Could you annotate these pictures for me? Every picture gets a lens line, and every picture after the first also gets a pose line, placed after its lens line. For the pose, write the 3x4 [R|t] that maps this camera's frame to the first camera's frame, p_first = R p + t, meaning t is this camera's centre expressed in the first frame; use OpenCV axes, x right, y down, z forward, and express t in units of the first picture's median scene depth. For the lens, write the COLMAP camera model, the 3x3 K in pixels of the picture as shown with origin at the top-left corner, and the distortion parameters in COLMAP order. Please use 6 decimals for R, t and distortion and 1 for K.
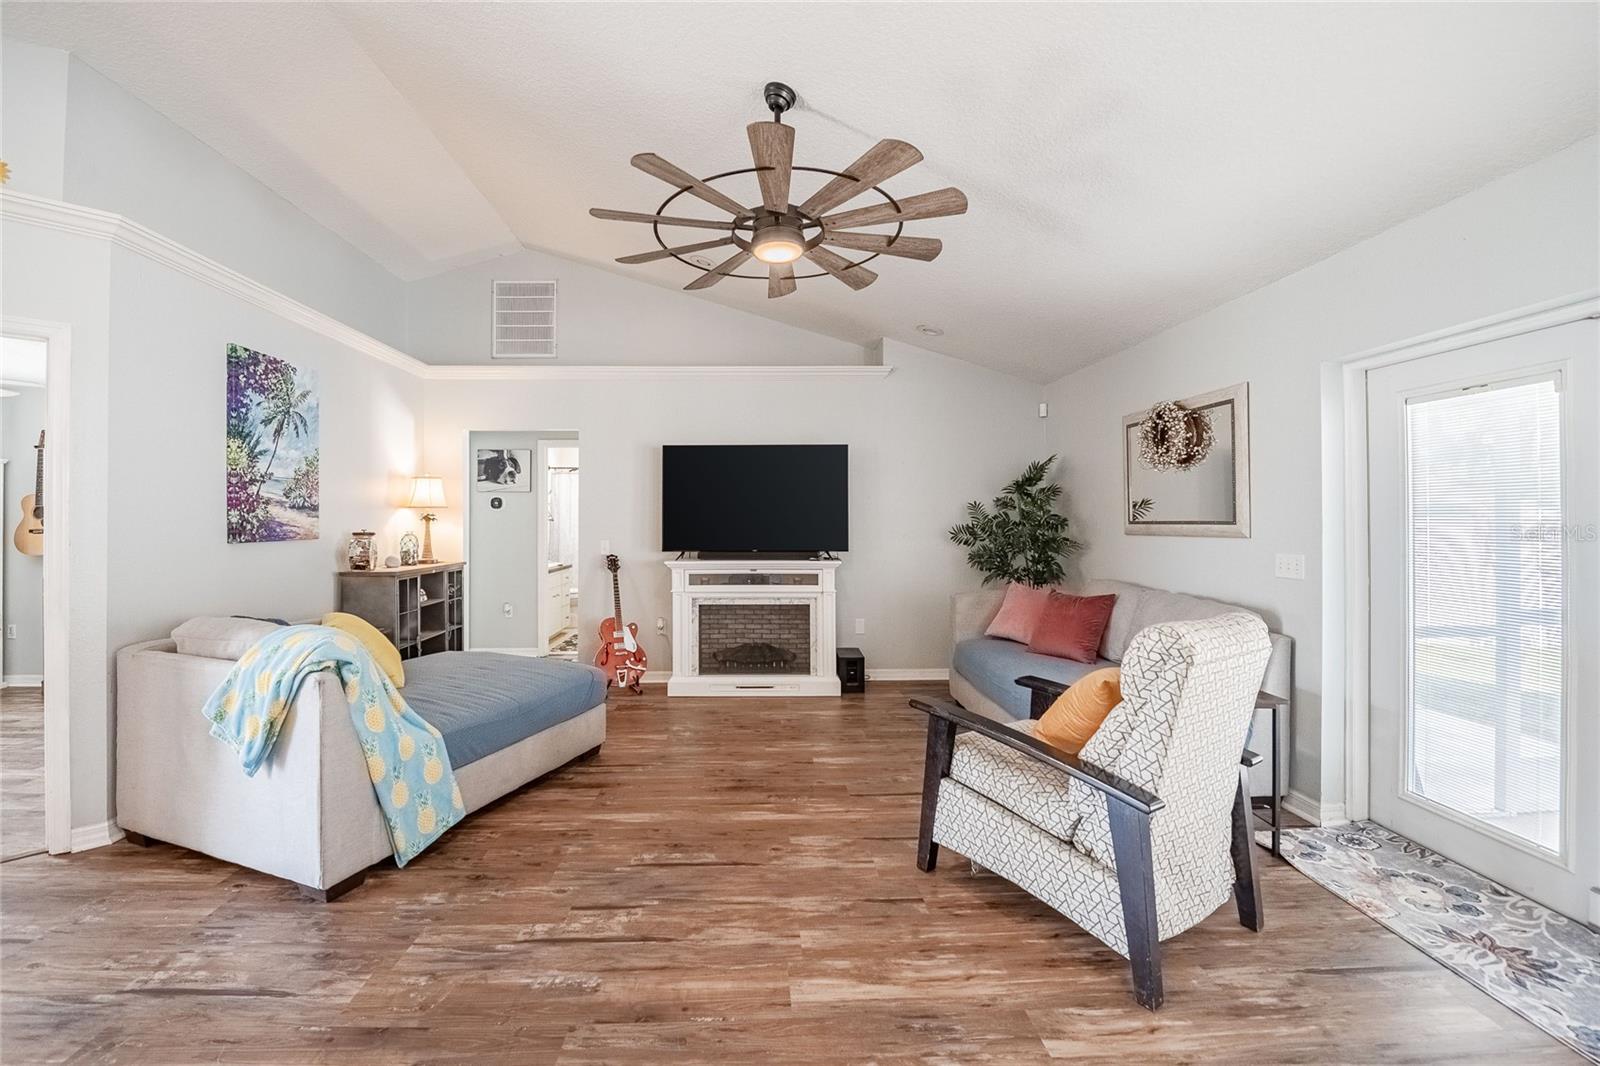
lens RADIAL K [[661.1, 0, 783.9], [0, 661.1, 507.0], [0, 0, 1]] dist [-0.012902, 0.000044]
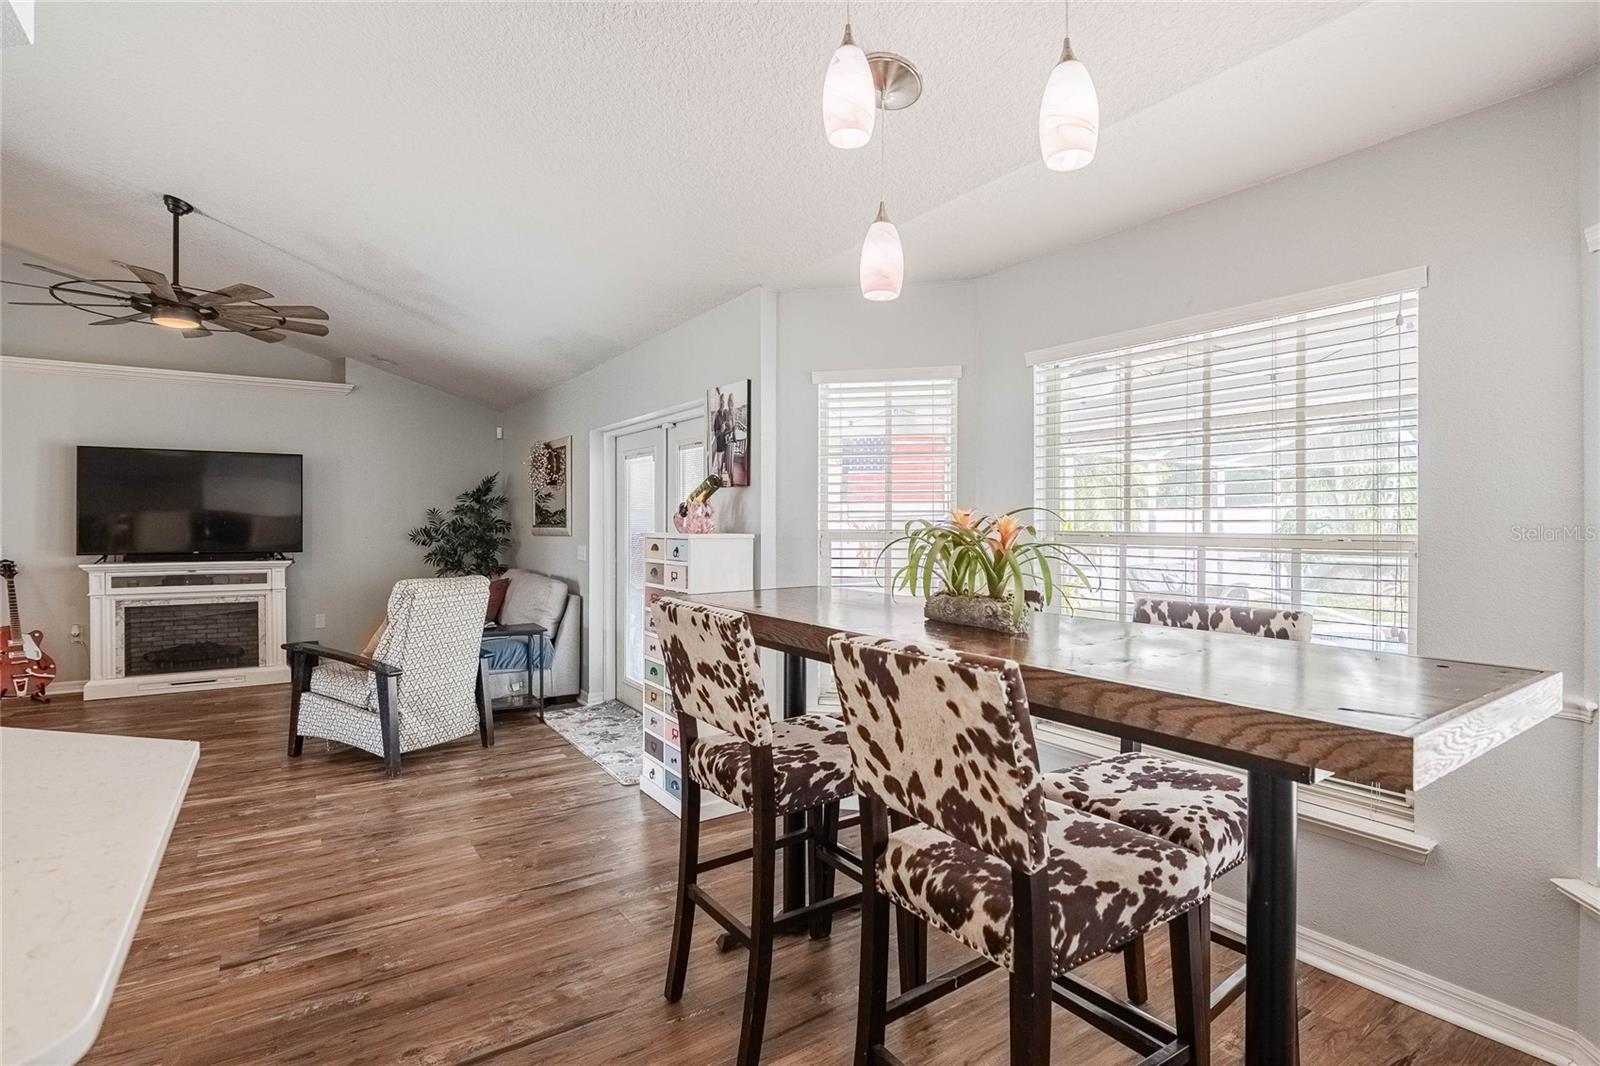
lens RADIAL K [[769.4, 0, 801.1], [0, 769.4, 525.3], [0, 0, 1]] dist [-0.008706, -0.001277]
pose [[0.850360, 0.002815, 0.526193, 0.183645], [-0.014414, 0.999735, 0.017947, -0.016492], [-0.526003, -0.022846, 0.850176, -0.713428]]
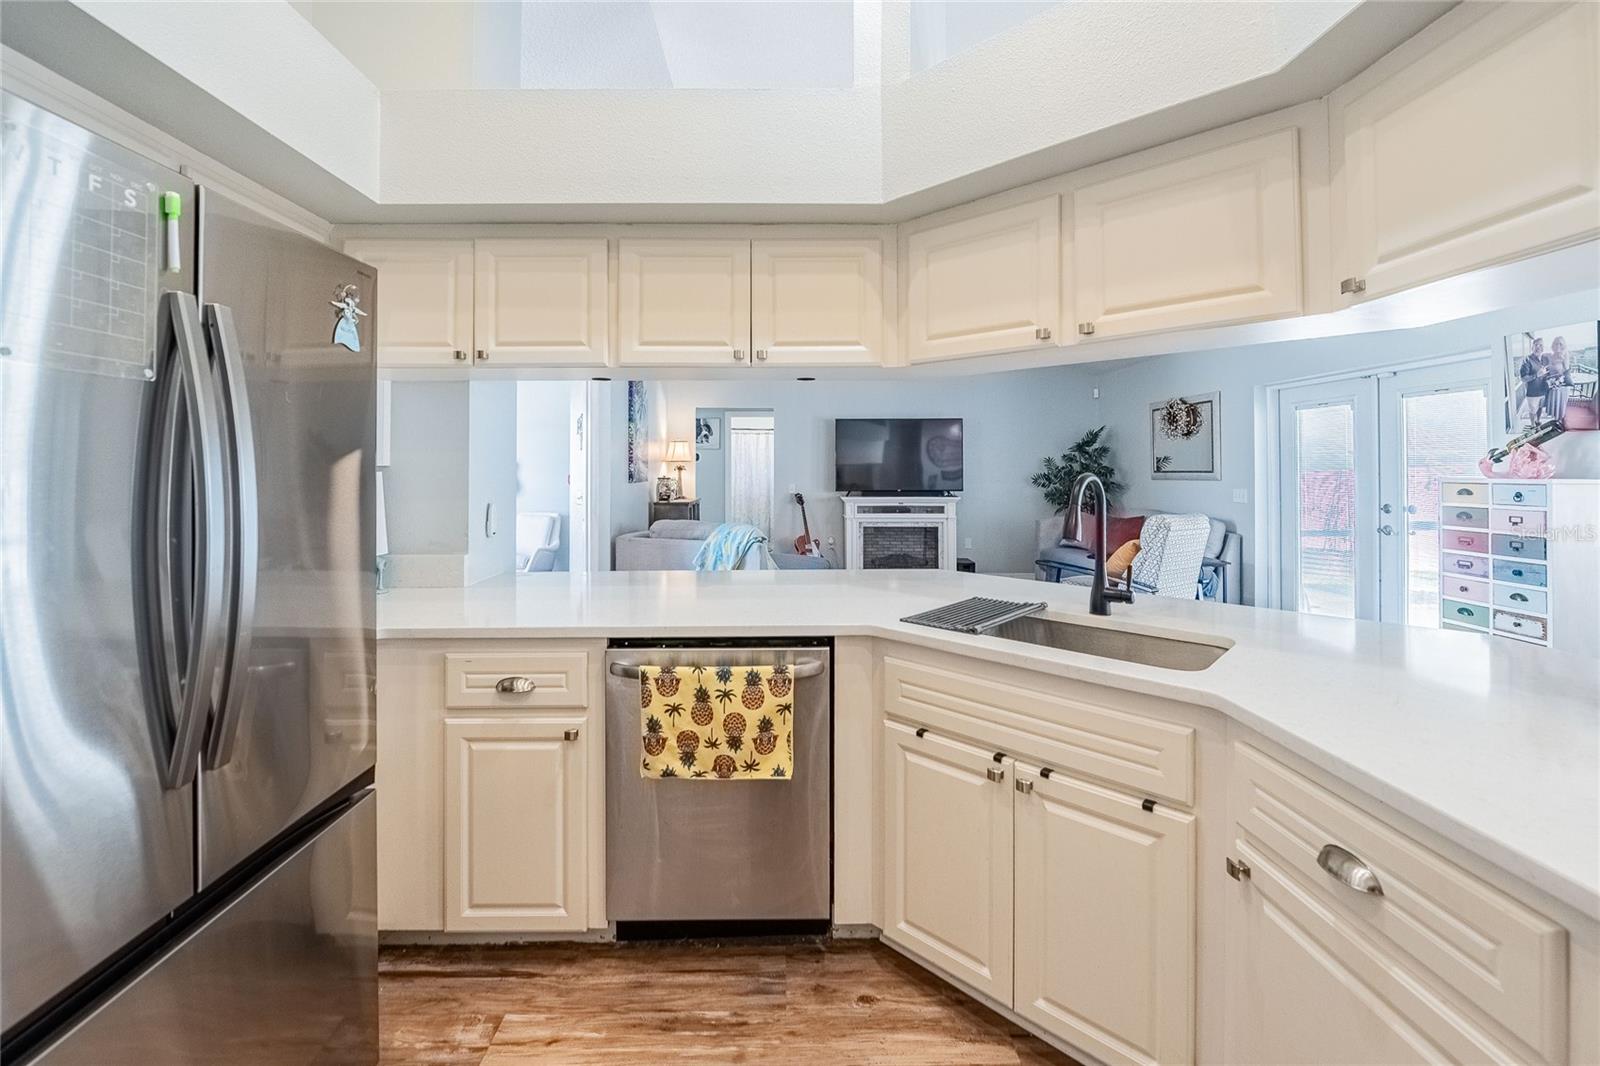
lens RADIAL K [[661.1, 0, 806.3], [0, 661.1, 455.1], [0, 0, 1]] dist [-0.012902, 0.000044]
pose [[0.999721, 0.000454, -0.023624, -0.301820], [-0.000480, 0.999999, -0.001113, -0.015602], [0.023623, 0.001124, 0.999720, -0.666369]]
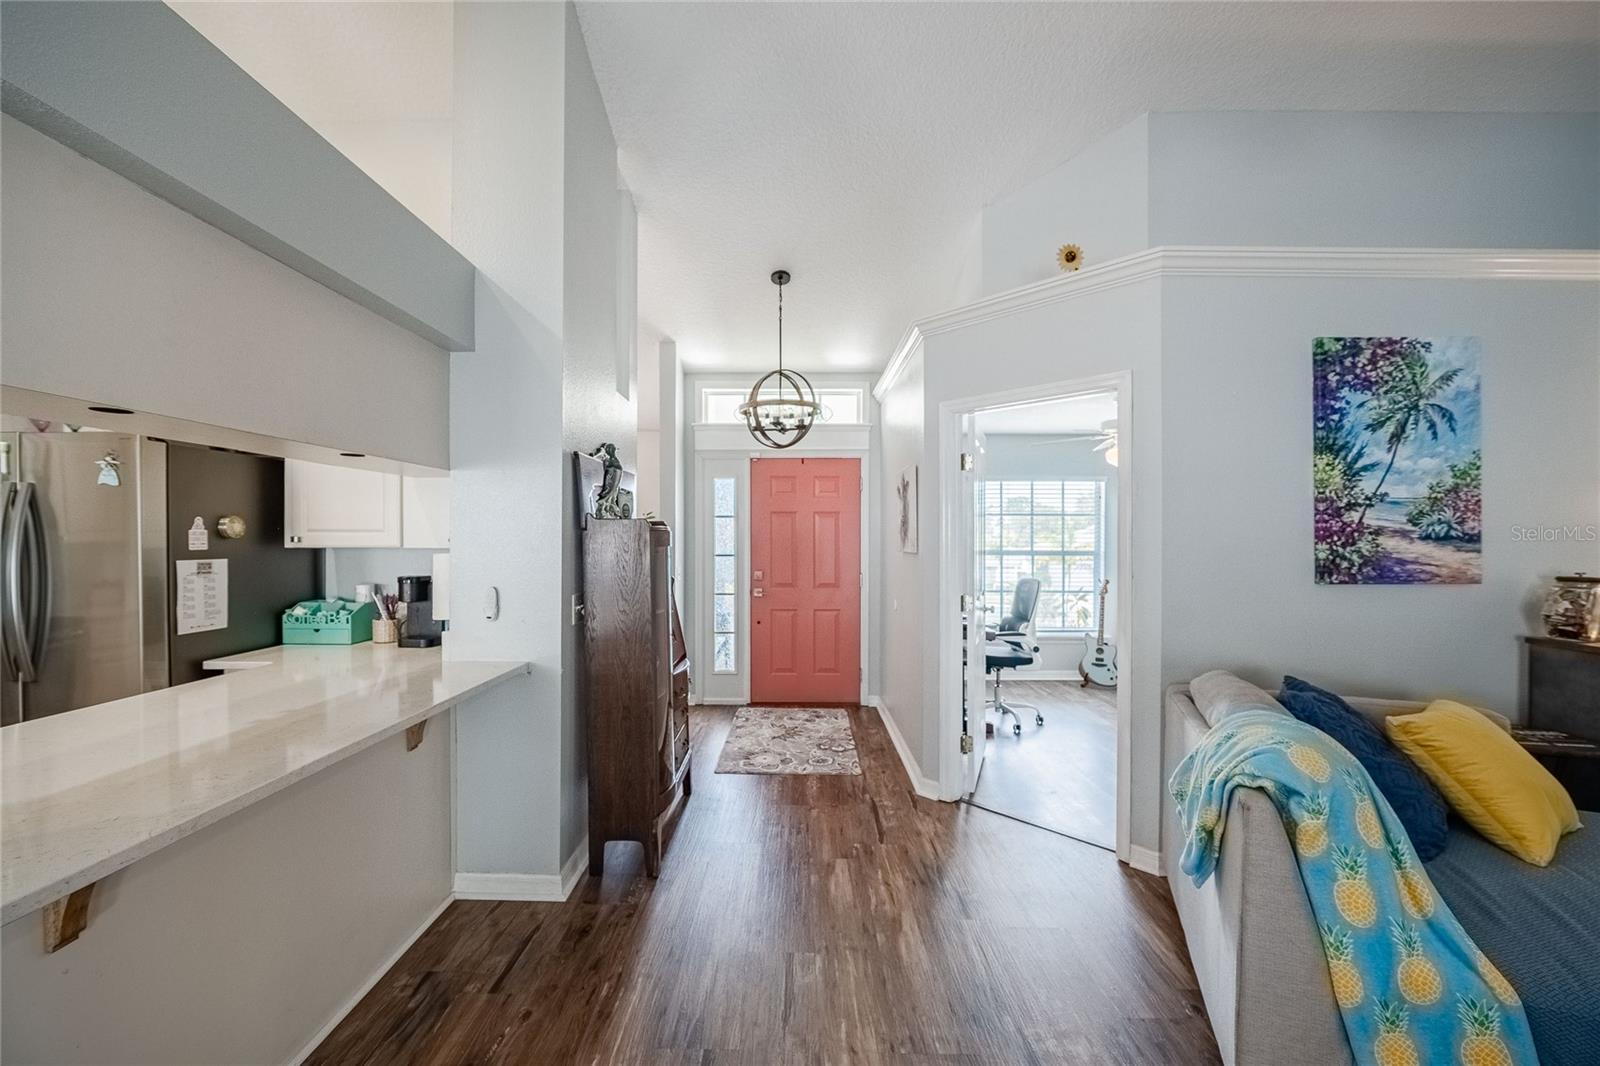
lens RADIAL K [[661.1, 0, 803.2], [0, 661.1, 536.1], [0, 0, 1]] dist [-0.012902, 0.000044]
pose [[-0.059720, 0.007160, -0.998189, 0.004786], [0.017527, 0.999828, 0.006123, -0.018400], [0.998061, -0.017130, -0.059835, 0.369437]]
